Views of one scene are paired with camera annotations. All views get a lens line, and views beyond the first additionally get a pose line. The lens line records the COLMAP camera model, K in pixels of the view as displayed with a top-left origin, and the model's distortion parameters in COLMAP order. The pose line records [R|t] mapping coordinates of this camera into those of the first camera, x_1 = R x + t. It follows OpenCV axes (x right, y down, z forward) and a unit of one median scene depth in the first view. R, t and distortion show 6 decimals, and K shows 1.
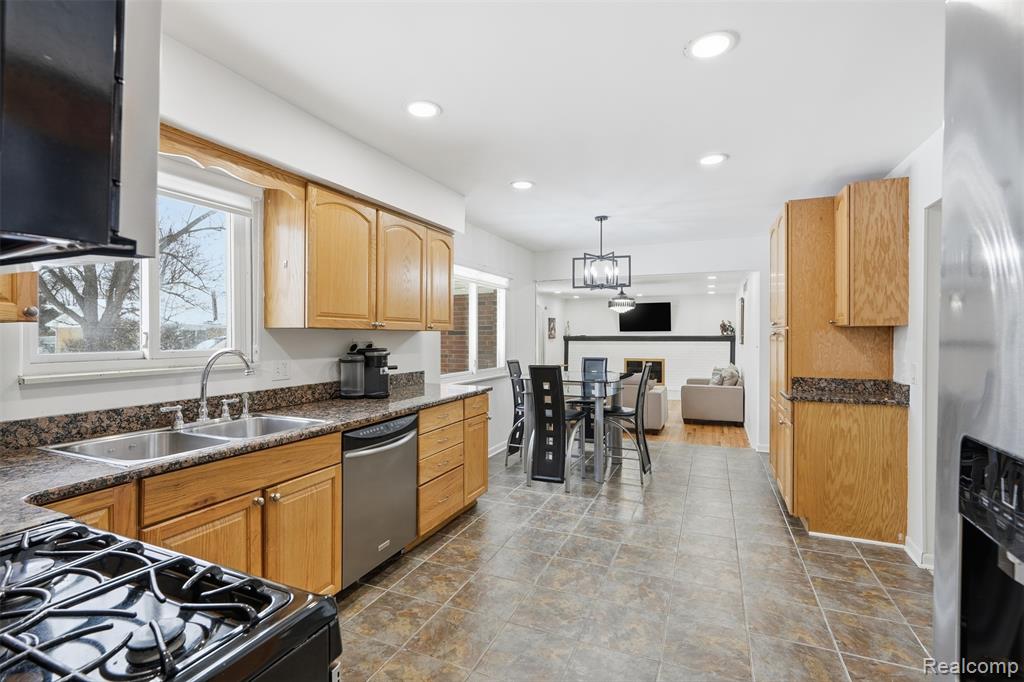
lens RADIAL K [[466.1, 0, 521.7], [0, 466.1, 338.9], [0, 0, 1]] dist [-0.003850, 0.002664]
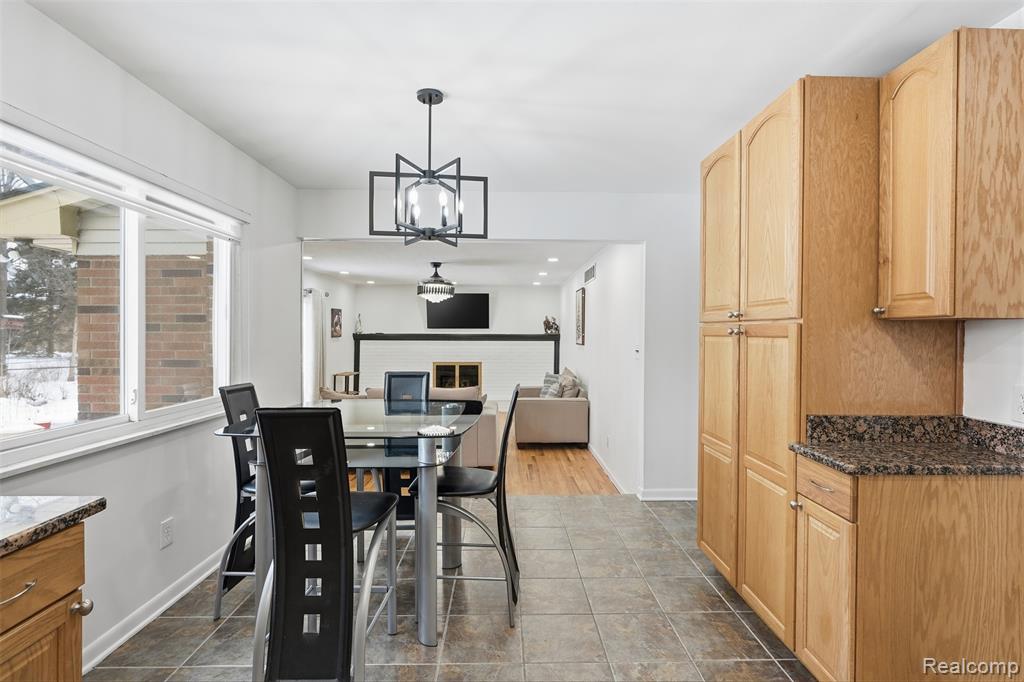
lens RADIAL K [[487.4, 0, 516.9], [0, 487.4, 336.7], [0, 0, 1]] dist [-0.002327, -0.000192]
pose [[0.916402, 0.002192, 0.400253, 0.065875], [-0.002303, 0.999997, -0.000204, -0.005868], [-0.400252, -0.000734, 0.916405, 0.666295]]
